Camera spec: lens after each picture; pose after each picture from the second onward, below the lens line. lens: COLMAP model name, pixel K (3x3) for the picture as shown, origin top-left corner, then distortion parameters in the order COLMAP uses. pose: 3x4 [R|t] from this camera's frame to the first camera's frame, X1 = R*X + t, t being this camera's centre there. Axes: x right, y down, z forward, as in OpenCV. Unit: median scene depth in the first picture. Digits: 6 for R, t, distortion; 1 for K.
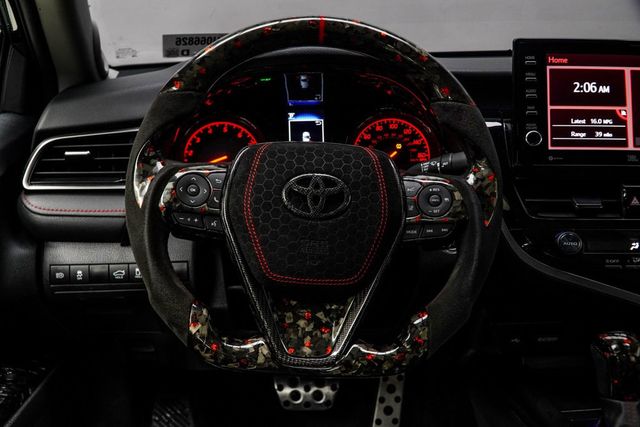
lens RADIAL K [[783.5, 0, 318.2], [0, 783.5, 214.2], [0, 0, 1]] dist [-0.059831, 0.000000]
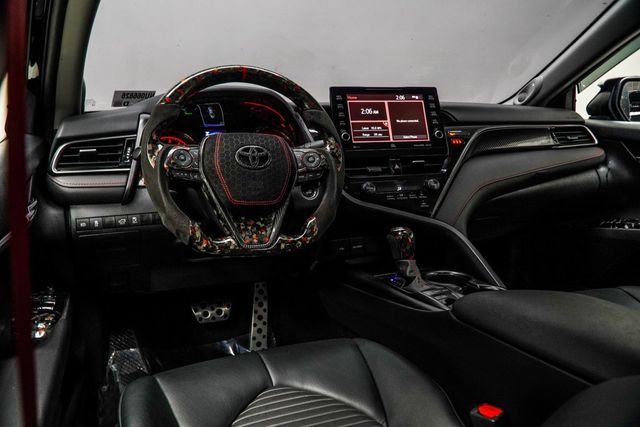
lens RADIAL K [[515.6, 0, 314.7], [0, 515.6, 216.0], [0, 0, 1]] dist [0.000881, -0.001000]
pose [[0.940690, -0.068987, 0.332181, -0.229096], [0.092935, 0.994054, -0.056734, 0.160775], [-0.326292, 0.084240, 0.941508, -0.153471]]
